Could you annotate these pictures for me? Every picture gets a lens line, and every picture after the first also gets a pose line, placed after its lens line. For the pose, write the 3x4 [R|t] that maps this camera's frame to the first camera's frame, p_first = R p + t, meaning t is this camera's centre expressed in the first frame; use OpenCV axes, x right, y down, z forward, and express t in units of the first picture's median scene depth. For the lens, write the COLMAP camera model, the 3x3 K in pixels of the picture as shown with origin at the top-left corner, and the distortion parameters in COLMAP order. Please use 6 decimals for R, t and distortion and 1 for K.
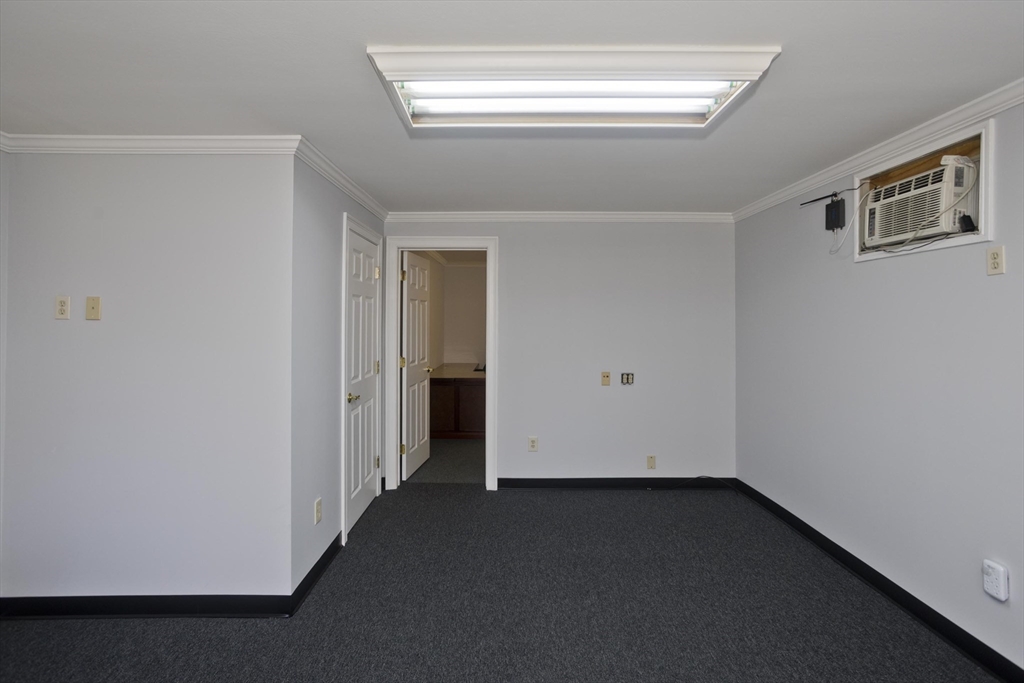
lens RADIAL K [[493.4, 0, 505.4], [0, 493.4, 316.8], [0, 0, 1]] dist [-0.046396, 0.023704]
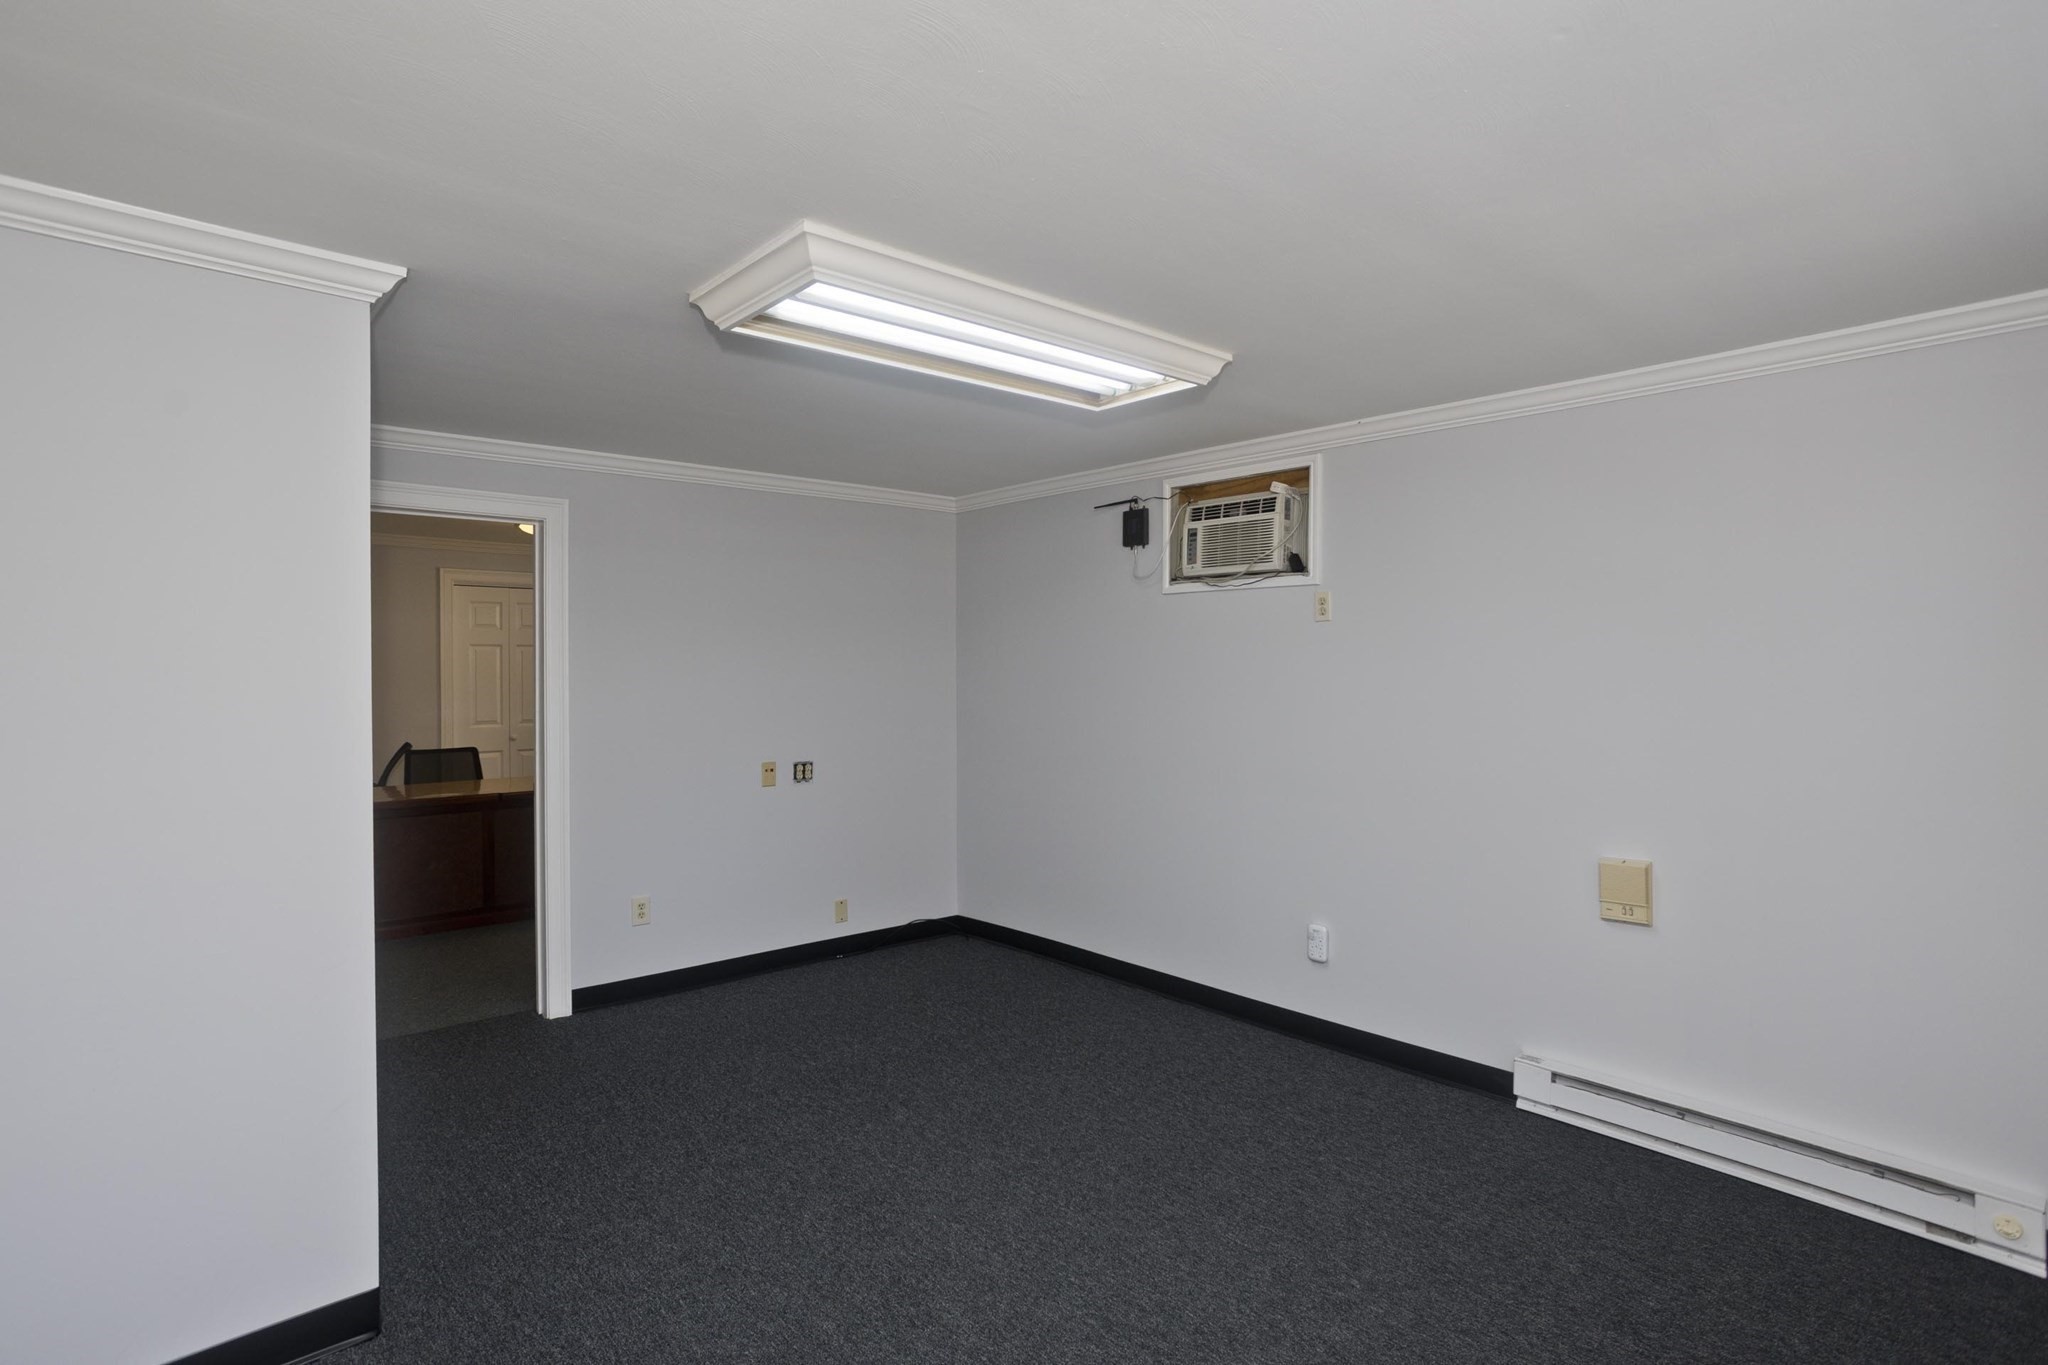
lens RADIAL K [[1000.2, 0, 1024.0], [0, 1000.2, 682.5], [0, 0, 1]] dist [-0.069863, 0.042036]
pose [[0.754707, -0.014345, 0.655905, -0.495211], [-0.002406, 0.999694, 0.024632, -0.009974], [-0.656058, -0.020168, 0.754441, -0.056939]]
